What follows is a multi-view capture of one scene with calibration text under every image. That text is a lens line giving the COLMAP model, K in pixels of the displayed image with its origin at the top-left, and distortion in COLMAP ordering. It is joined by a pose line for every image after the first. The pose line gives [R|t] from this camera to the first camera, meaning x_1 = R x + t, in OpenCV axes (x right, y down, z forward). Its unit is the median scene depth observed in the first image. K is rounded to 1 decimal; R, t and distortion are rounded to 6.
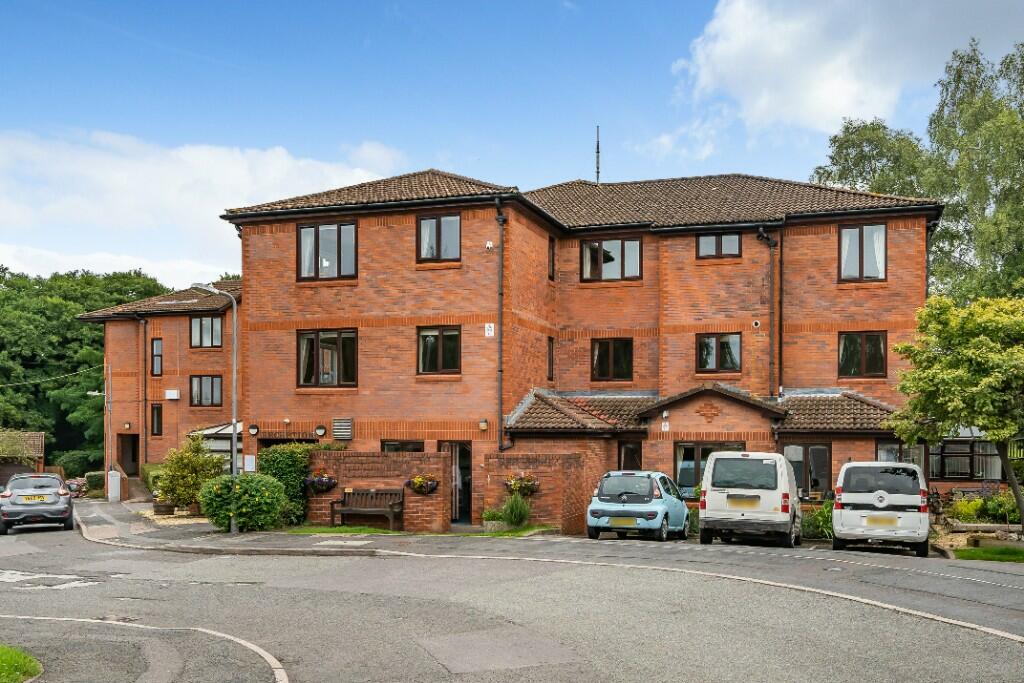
lens RADIAL K [[1134.9, 0, 512.0], [0, 1134.9, 341.5], [0, 0, 1]] dist [-0.009596, -0.006744]
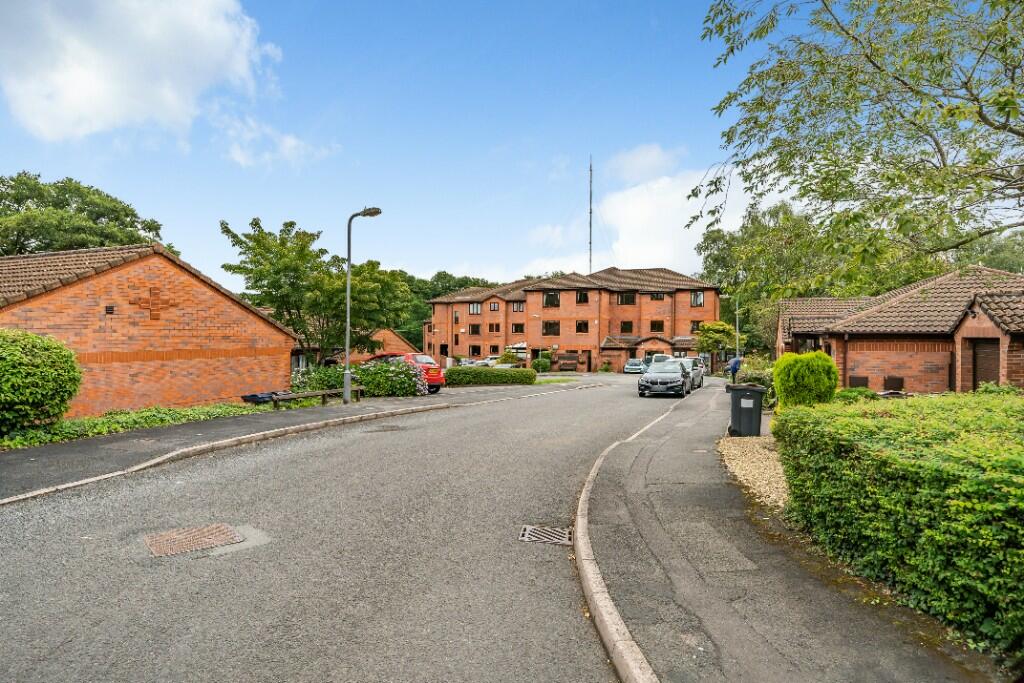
lens RADIAL K [[526.0, 0, 512.0], [0, 526.0, 341.5], [0, 0, 1]] dist [0.000689, 0.000018]
pose [[0.995531, -0.000060, -0.094434, -0.132544], [0.007975, 0.996481, 0.083439, -0.092237], [0.094097, -0.083819, 0.992028, -0.780543]]
